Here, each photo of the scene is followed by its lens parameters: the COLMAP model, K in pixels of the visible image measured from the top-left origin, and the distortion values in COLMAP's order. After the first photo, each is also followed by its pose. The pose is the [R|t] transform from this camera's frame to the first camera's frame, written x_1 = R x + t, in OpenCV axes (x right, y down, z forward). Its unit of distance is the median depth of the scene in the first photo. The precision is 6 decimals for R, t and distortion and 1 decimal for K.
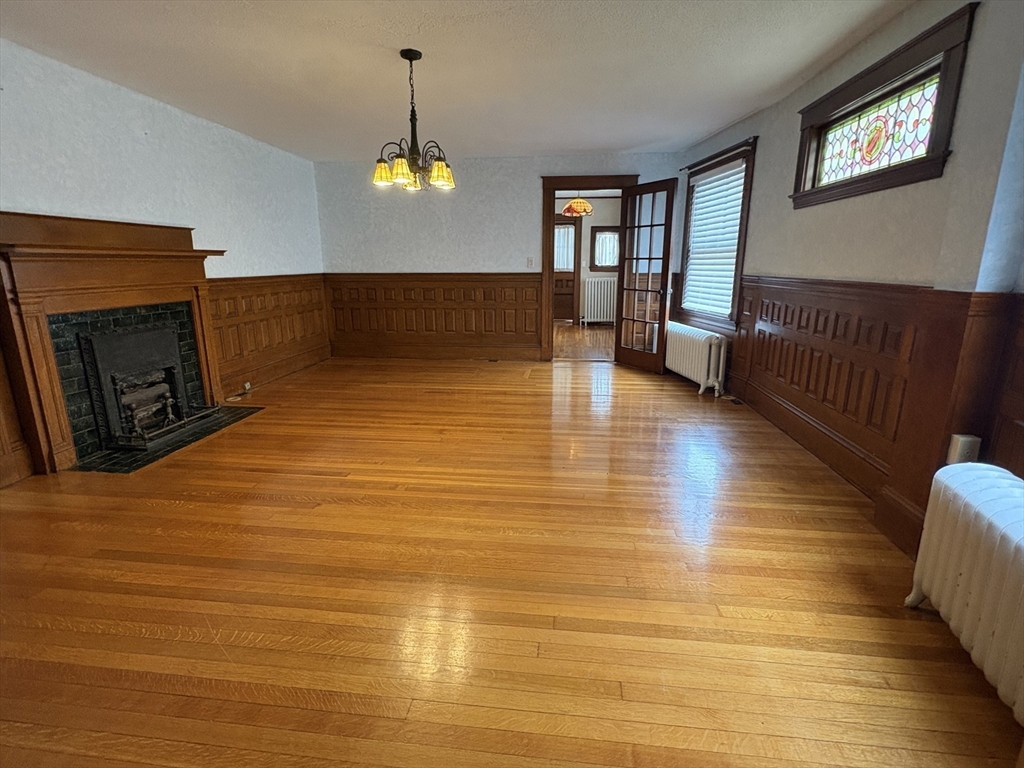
lens RADIAL K [[507.8, 0, 509.4], [0, 507.8, 385.4], [0, 0, 1]] dist [-0.001048, -0.000282]
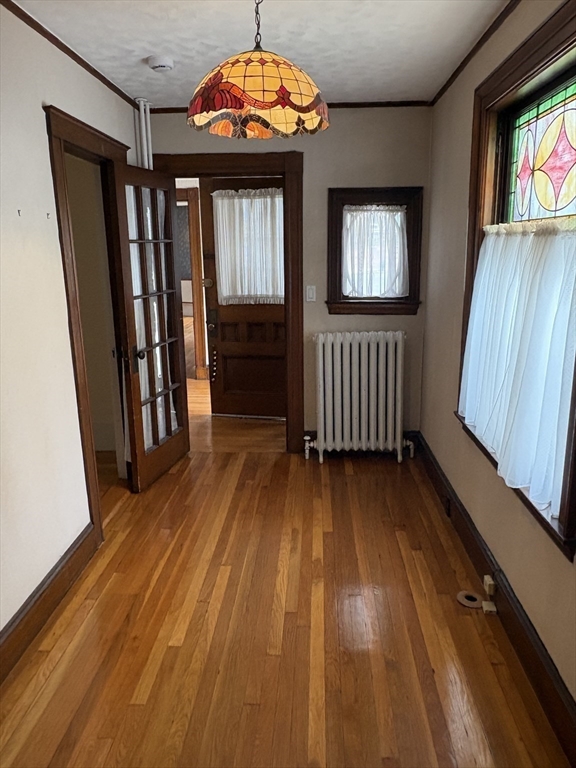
lens RADIAL K [[582.8, 0, 285.6], [0, 582.8, 383.2], [0, 0, 1]] dist [-0.000461, 0.000612]
pose [[0.997772, -0.024192, 0.062168, 0.177929], [0.024372, 0.999701, -0.002133, -0.307716], [-0.062097, 0.003643, 0.998063, 1.032516]]
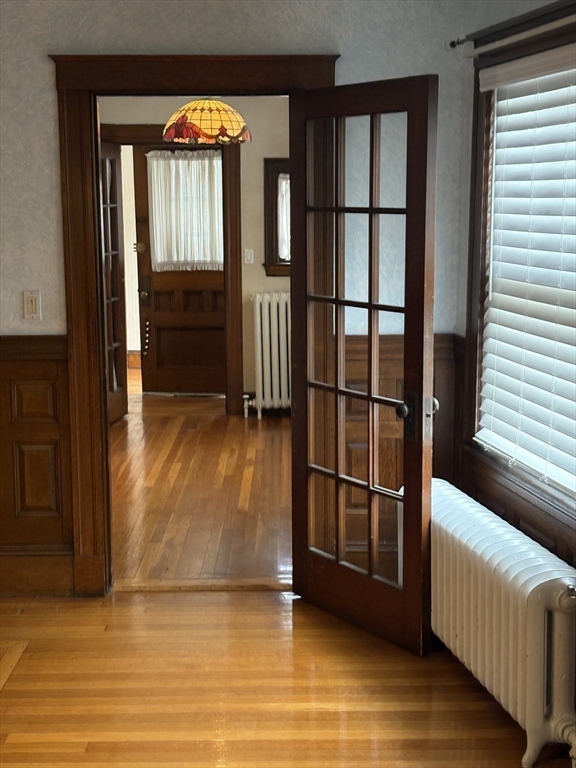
lens RADIAL K [[1183.5, 0, 290.9], [0, 1183.5, 385.4], [0, 0, 1]] dist [0.119255, 0.000000]
pose [[0.992670, -0.020745, 0.119066, 0.123847], [0.029708, 0.996815, -0.074003, -0.135239], [-0.117152, 0.076998, 0.990125, 0.225728]]
